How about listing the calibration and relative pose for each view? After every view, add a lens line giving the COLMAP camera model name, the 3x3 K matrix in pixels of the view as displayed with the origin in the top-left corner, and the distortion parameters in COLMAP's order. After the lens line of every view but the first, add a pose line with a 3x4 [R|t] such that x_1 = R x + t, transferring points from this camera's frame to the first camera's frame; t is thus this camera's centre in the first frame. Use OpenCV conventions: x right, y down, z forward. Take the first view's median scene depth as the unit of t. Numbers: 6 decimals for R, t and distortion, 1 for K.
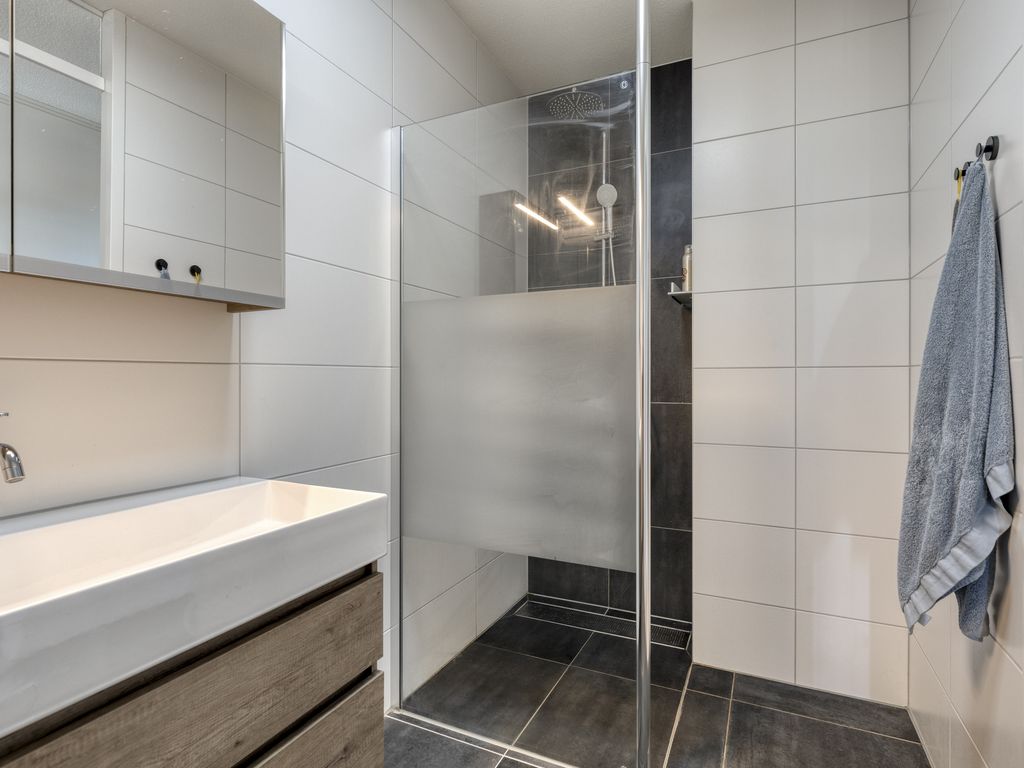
lens RADIAL K [[554.6, 0, 512.0], [0, 554.6, 384.0], [0, 0, 1]] dist [0.003151, 0.000424]
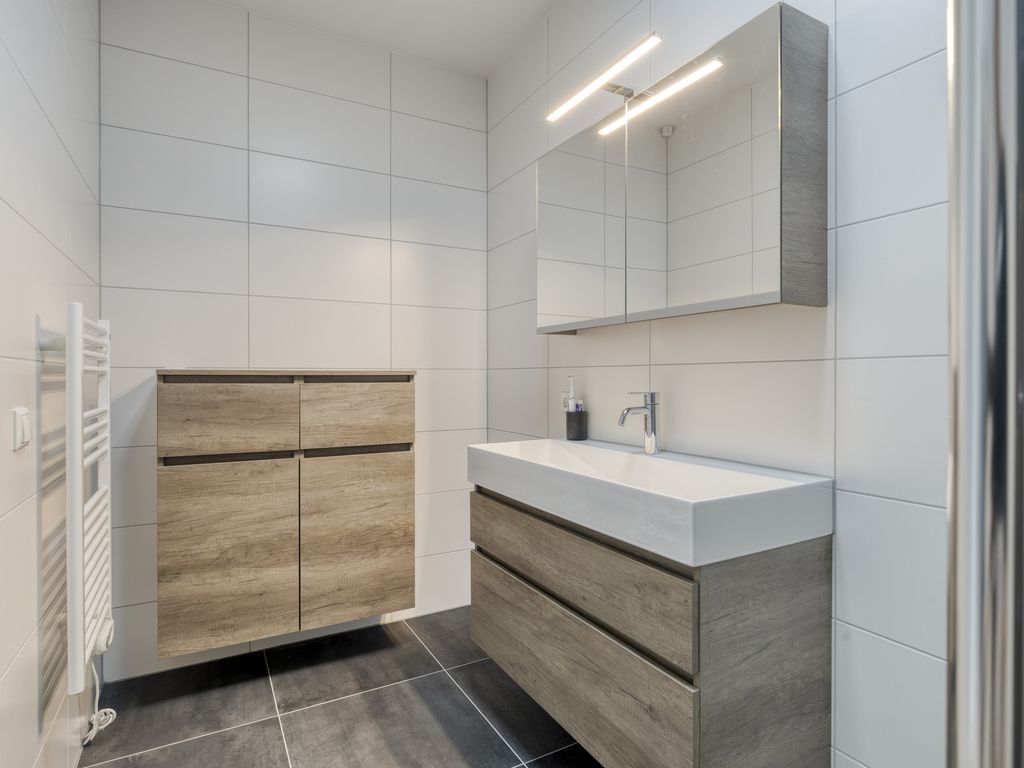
lens RADIAL K [[545.6, 0, 512.0], [0, 545.6, 384.0], [0, 0, 1]] dist [-0.000933, -0.000113]
pose [[-0.580039, 0.013003, -0.814485, 0.793918], [-0.006687, 0.999763, 0.020724, -0.012543], [0.814561, 0.017467, -0.579814, 1.495482]]
